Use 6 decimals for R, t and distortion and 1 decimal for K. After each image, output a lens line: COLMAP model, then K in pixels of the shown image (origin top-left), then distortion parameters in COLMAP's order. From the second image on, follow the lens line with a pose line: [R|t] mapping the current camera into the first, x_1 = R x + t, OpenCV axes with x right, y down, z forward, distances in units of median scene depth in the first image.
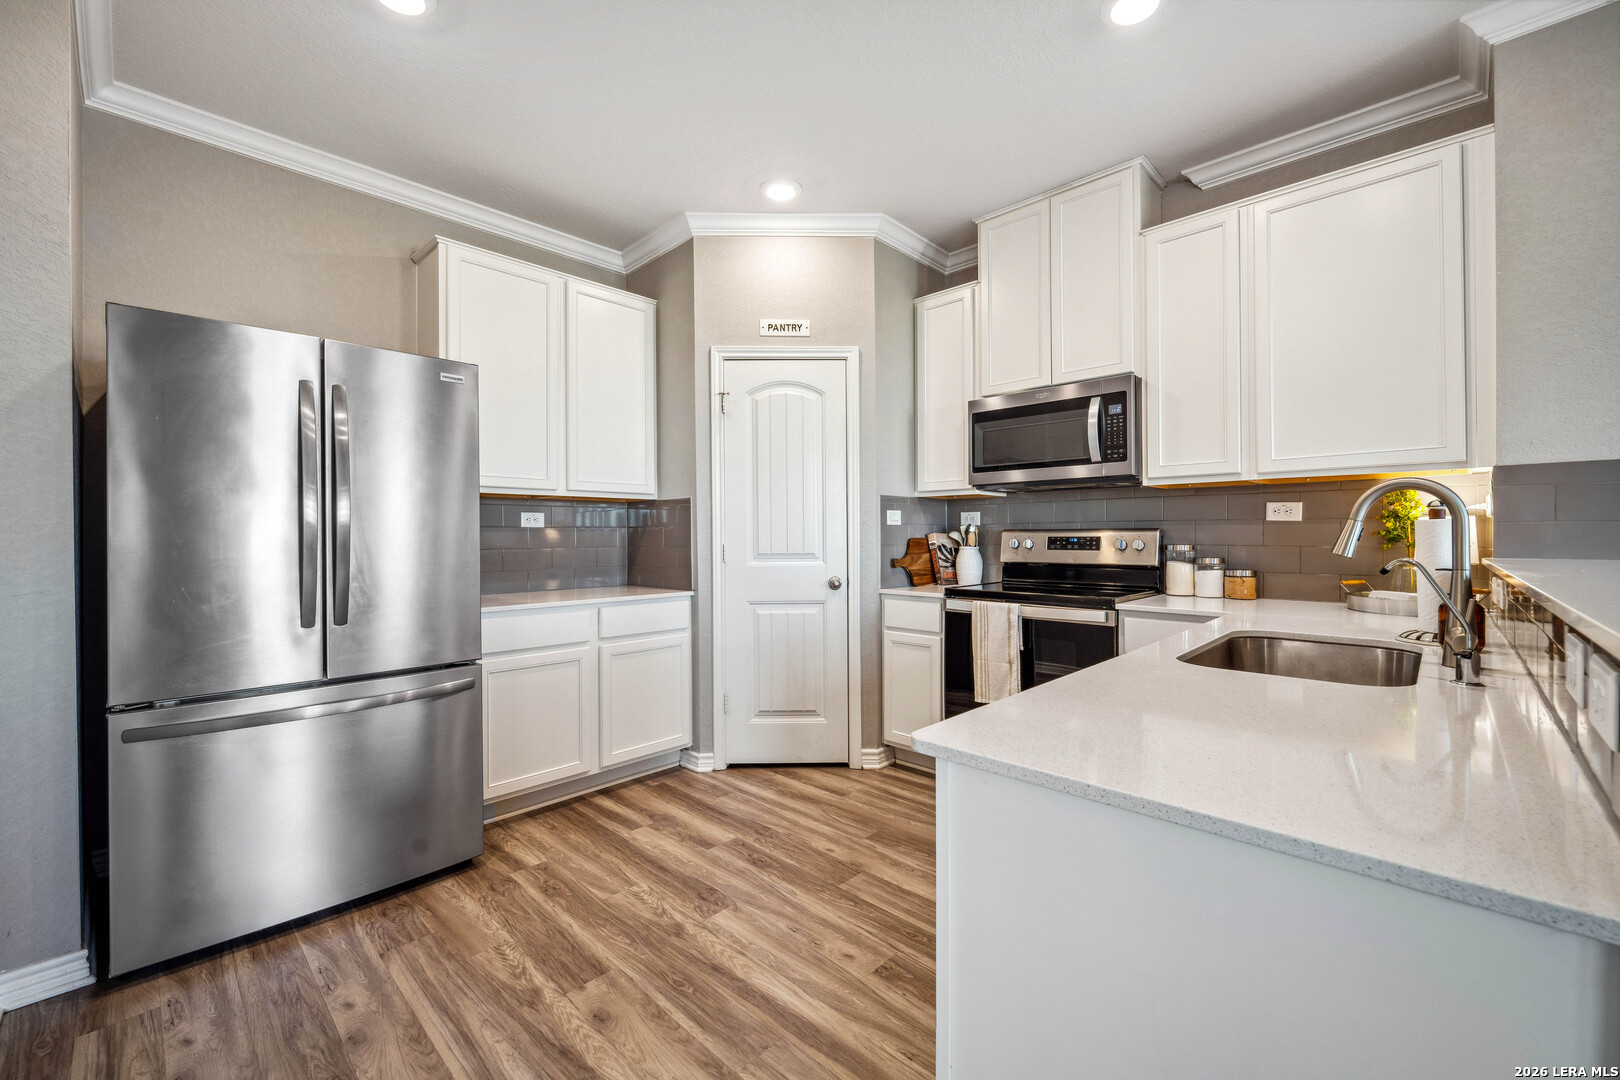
lens RADIAL K [[656.4, 0, 806.8], [0, 656.4, 536.9], [0, 0, 1]] dist [-0.000088, 0.000088]
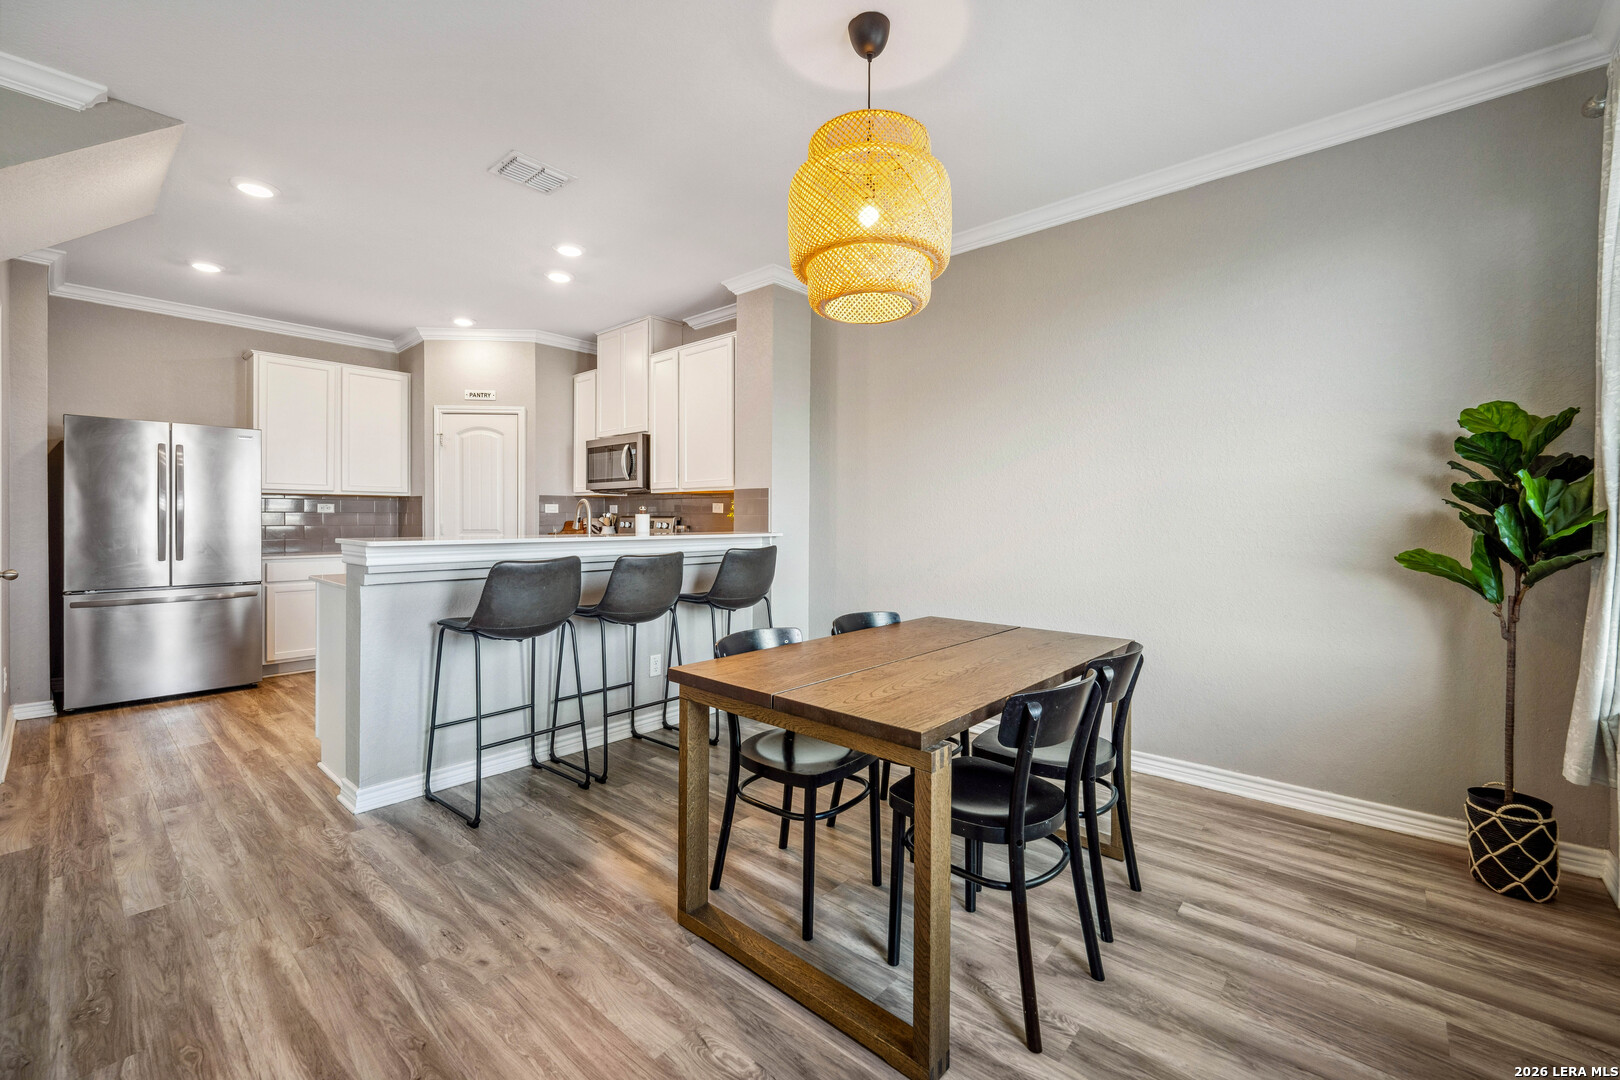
lens RADIAL K [[659.1, 0, 802.4], [0, 659.1, 522.2], [0, 0, 1]] dist [0.000280, 0.000331]
pose [[0.998918, 0.008097, 0.045786, 0.822031], [-0.008193, 0.999965, 0.001921, -0.003933], [-0.045769, -0.002294, 0.998949, -0.830557]]
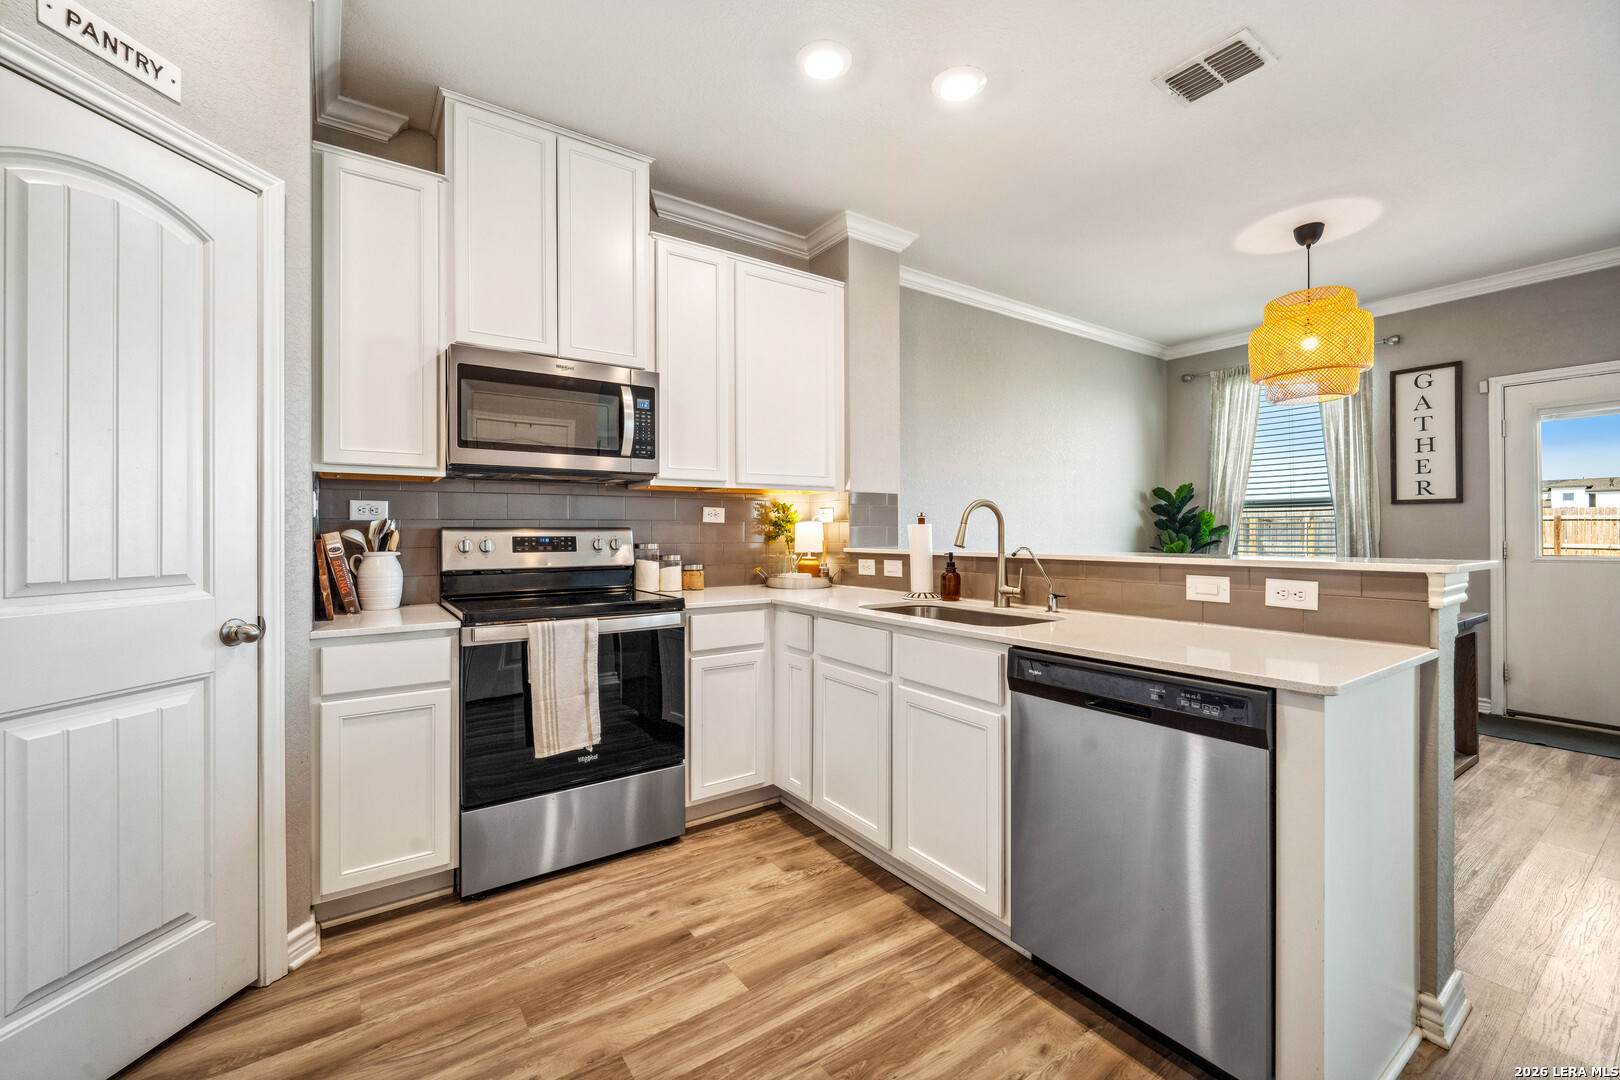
lens RADIAL K [[662.4, 0, 802.6], [0, 662.4, 530.0], [0, 0, 1]] dist [0.000102, 0.000003]
pose [[0.195421, 0.006482, 0.980698, -0.419383], [0.005413, 0.999956, -0.007688, -0.000439], [-0.980704, 0.006811, 0.195378, 0.554846]]
